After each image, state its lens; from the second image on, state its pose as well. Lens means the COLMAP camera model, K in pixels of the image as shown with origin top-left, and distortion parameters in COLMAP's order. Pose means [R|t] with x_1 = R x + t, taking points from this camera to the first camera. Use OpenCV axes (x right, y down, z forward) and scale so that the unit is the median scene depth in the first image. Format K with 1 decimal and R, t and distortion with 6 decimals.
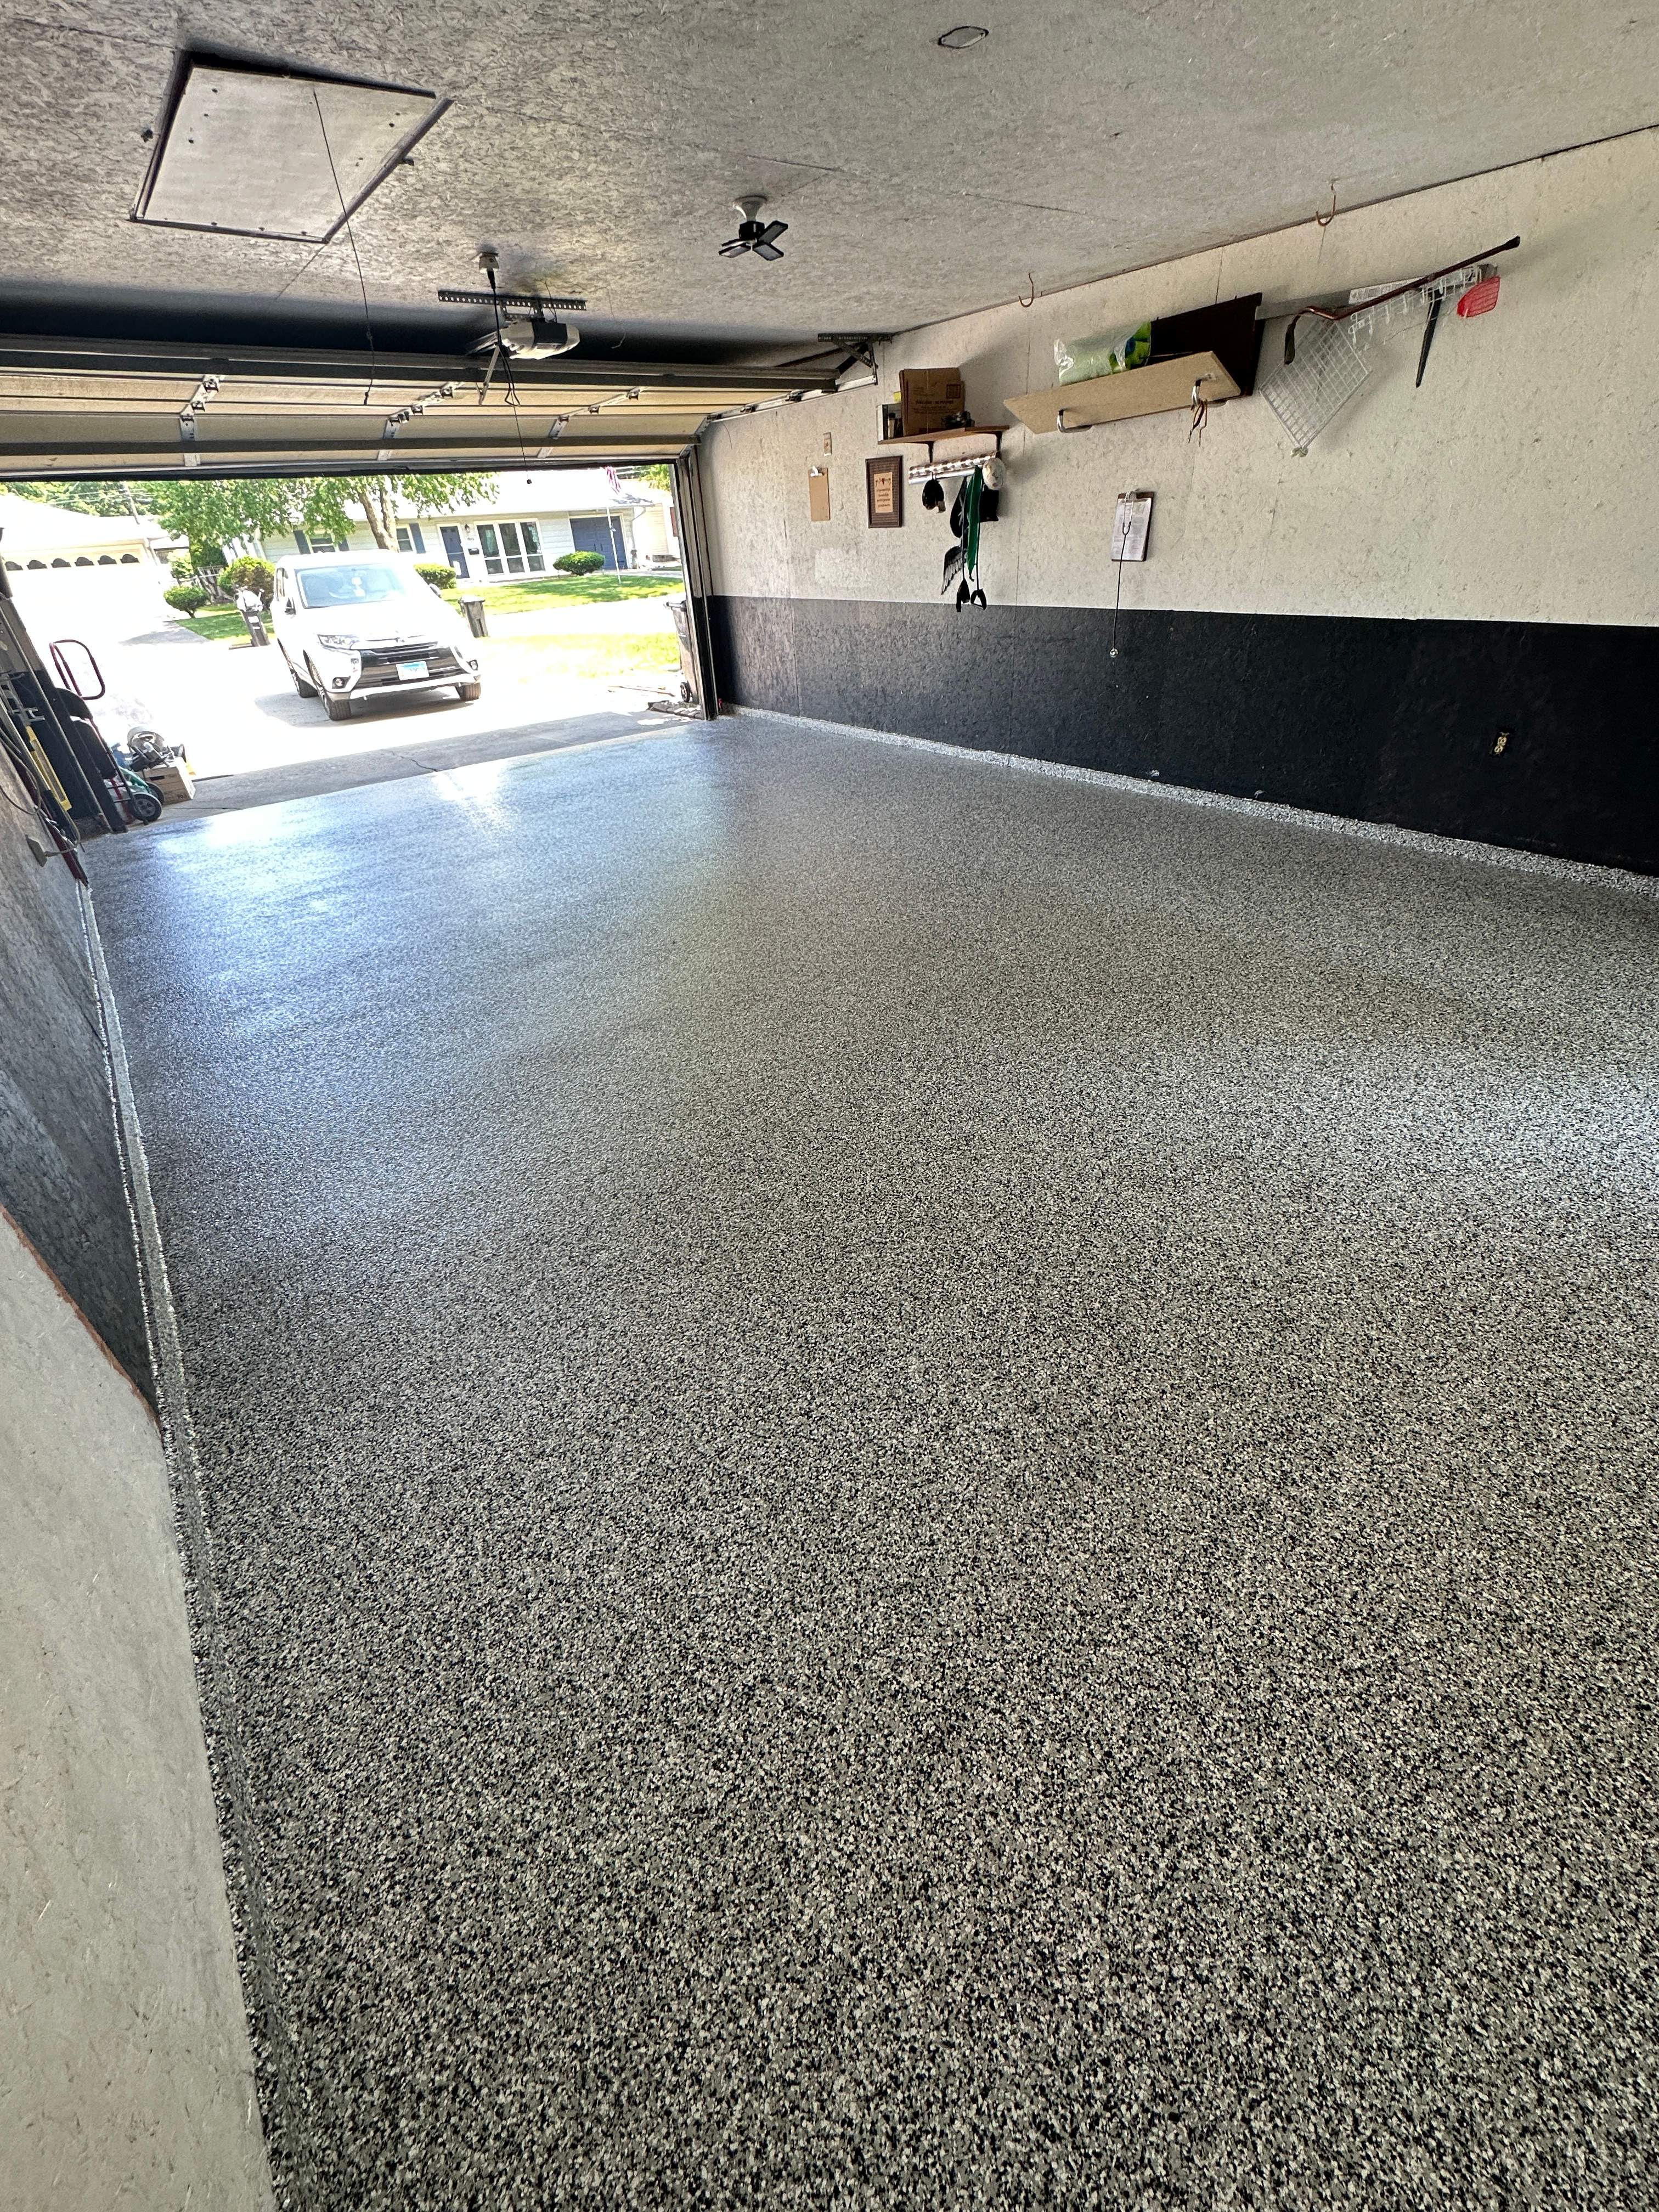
lens RADIAL K [[885.3, 0, 832.6], [0, 885.3, 1105.5], [0, 0, 1]] dist [-0.003197, 0.000387]
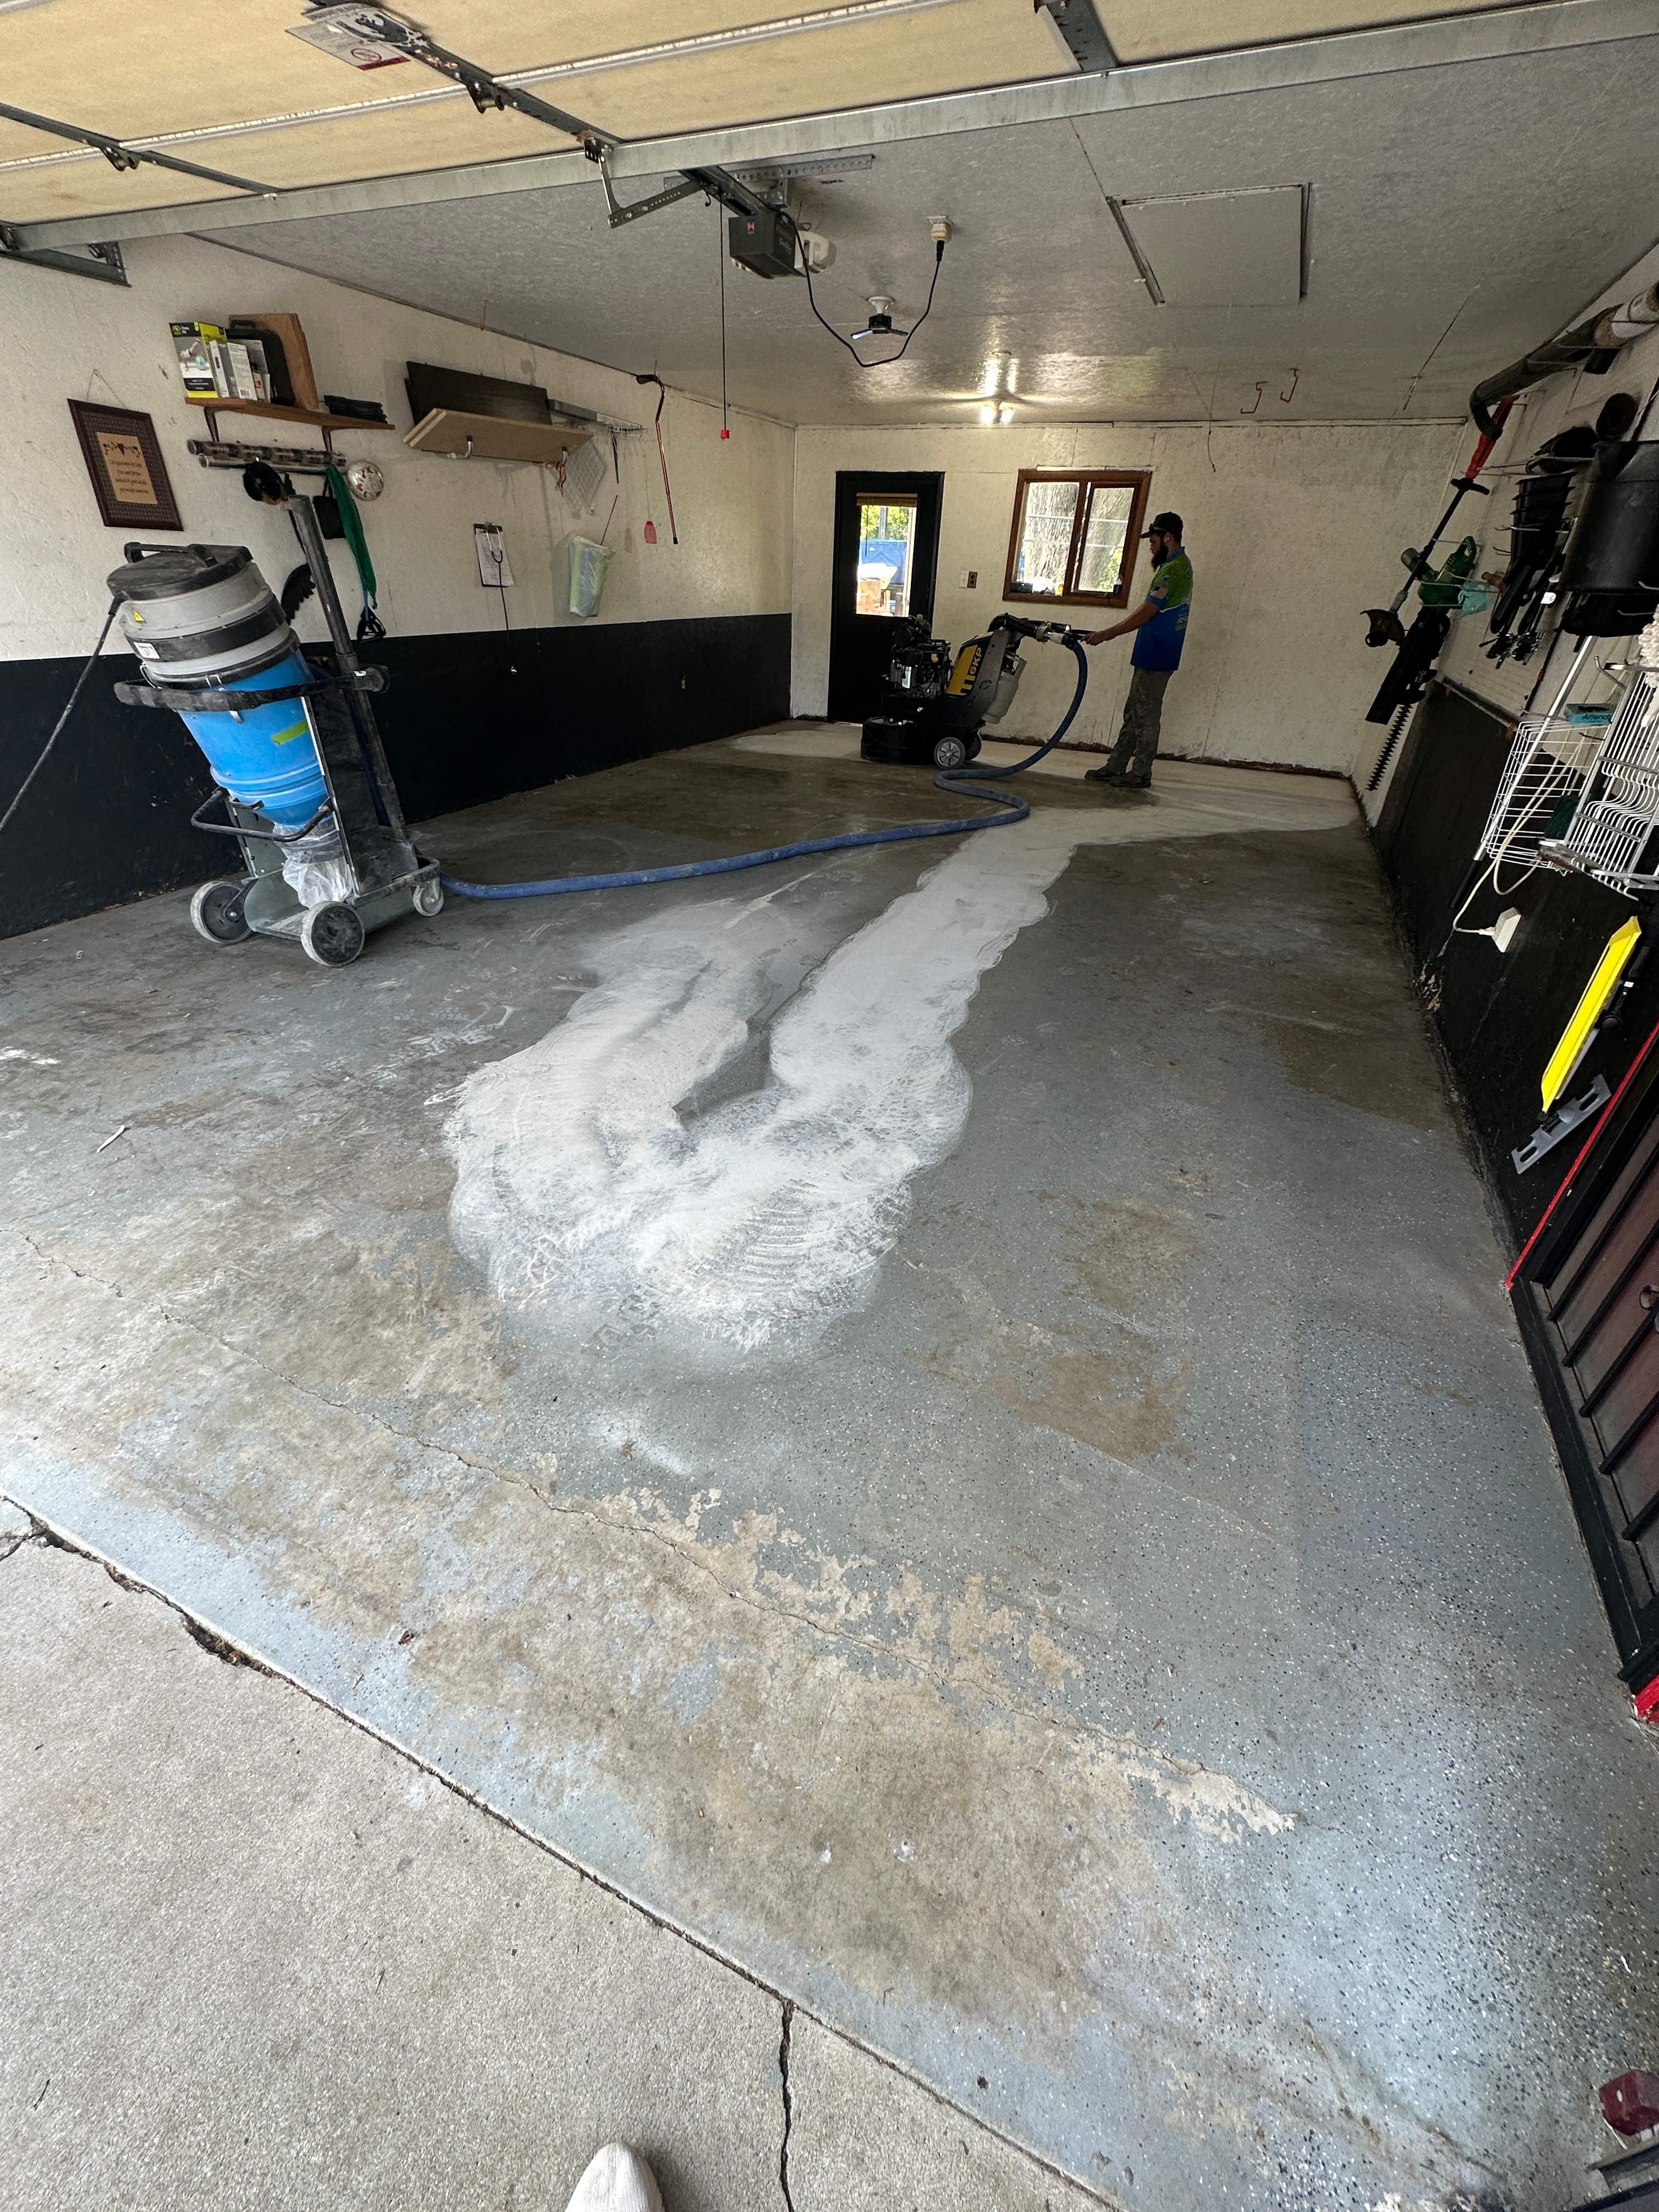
lens RADIAL K [[885.7, 0, 829.5], [0, 885.7, 1106.0], [0, 0, 1]] dist [-0.002218, 0.000402]
pose [[-0.464869, -0.432751, 0.772414, -0.802003], [0.476150, 0.613315, 0.630180, -0.582568], [-0.746444, 0.660736, -0.079057, 0.980616]]
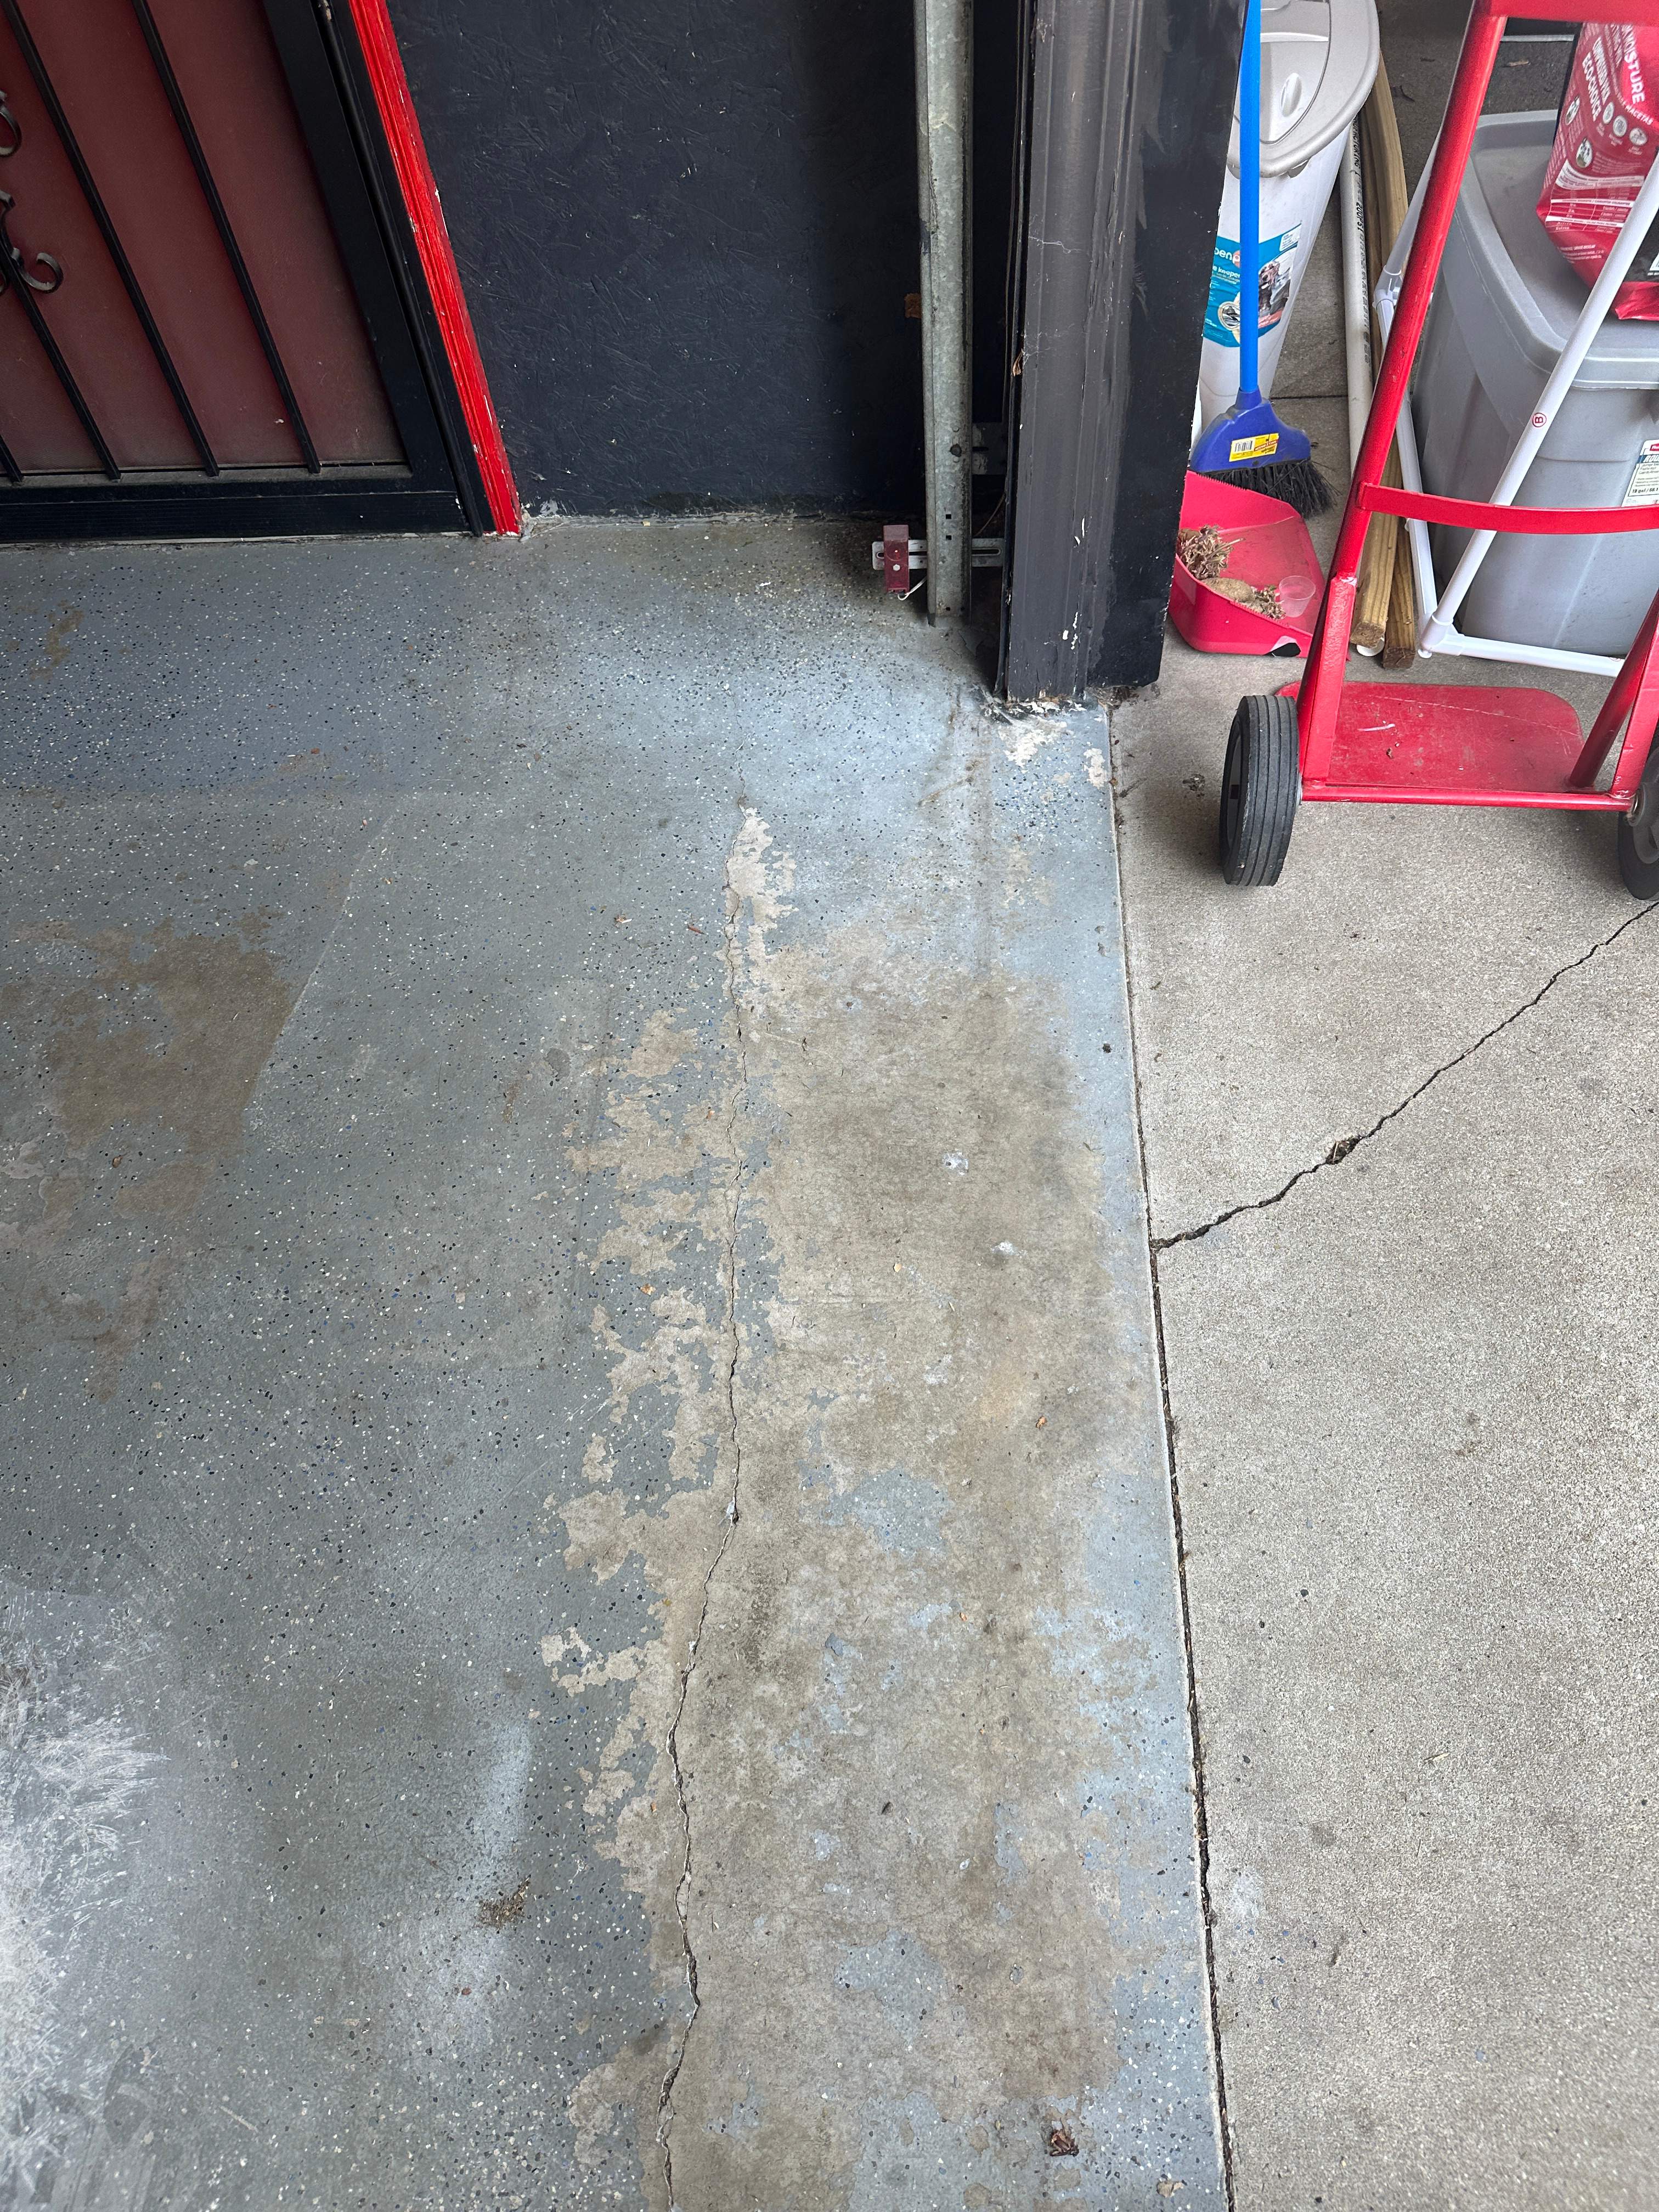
lens RADIAL K [[1532.6, 0, 822.0], [0, 1532.6, 1097.2], [0, 0, 1]] dist [0.156751, -0.277772]
pose [[-0.650410, 0.682107, -0.334210, -0.635060], [-0.327297, 0.145381, 0.933671, -0.585166], [0.685451, 0.716655, 0.128695, 1.005254]]
